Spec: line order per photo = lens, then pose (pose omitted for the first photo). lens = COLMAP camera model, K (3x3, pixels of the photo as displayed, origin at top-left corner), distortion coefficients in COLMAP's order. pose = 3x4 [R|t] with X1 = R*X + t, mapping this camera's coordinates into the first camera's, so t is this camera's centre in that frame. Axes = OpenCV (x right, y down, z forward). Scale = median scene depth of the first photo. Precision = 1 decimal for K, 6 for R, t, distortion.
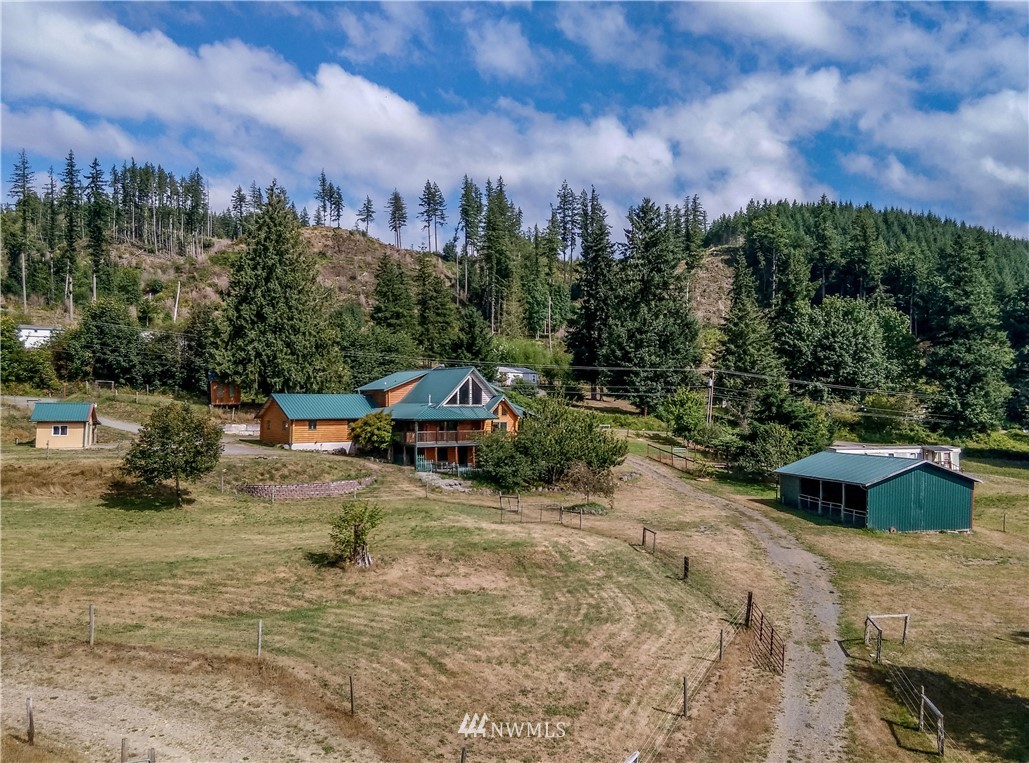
lens RADIAL K [[916.6, 0, 514.5], [0, 916.6, 381.5], [0, 0, 1]] dist [-0.001232, 0.000872]
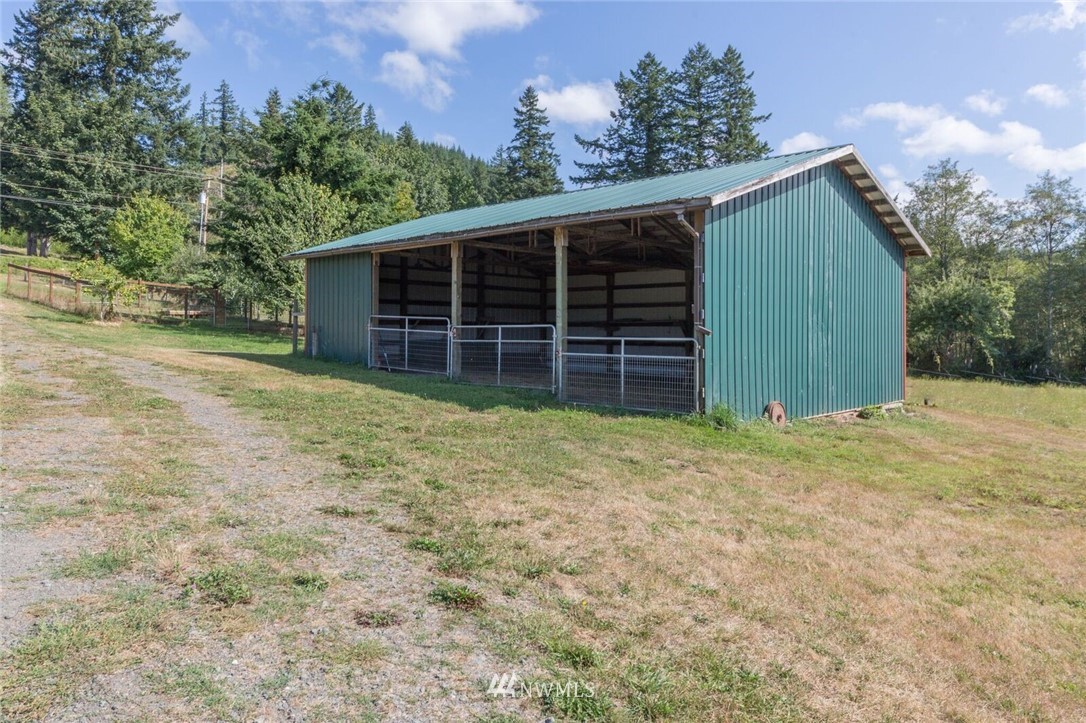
lens RADIAL K [[636.9, 0, 543.0], [0, 636.9, 361.5], [0, 0, 1]] dist [-0.000039, -0.000310]
pose [[0.826979, -0.008973, 0.562161, 0.209238], [-0.016805, 0.999031, 0.040668, 0.110492], [-0.561982, -0.043078, 0.826027, 0.693185]]
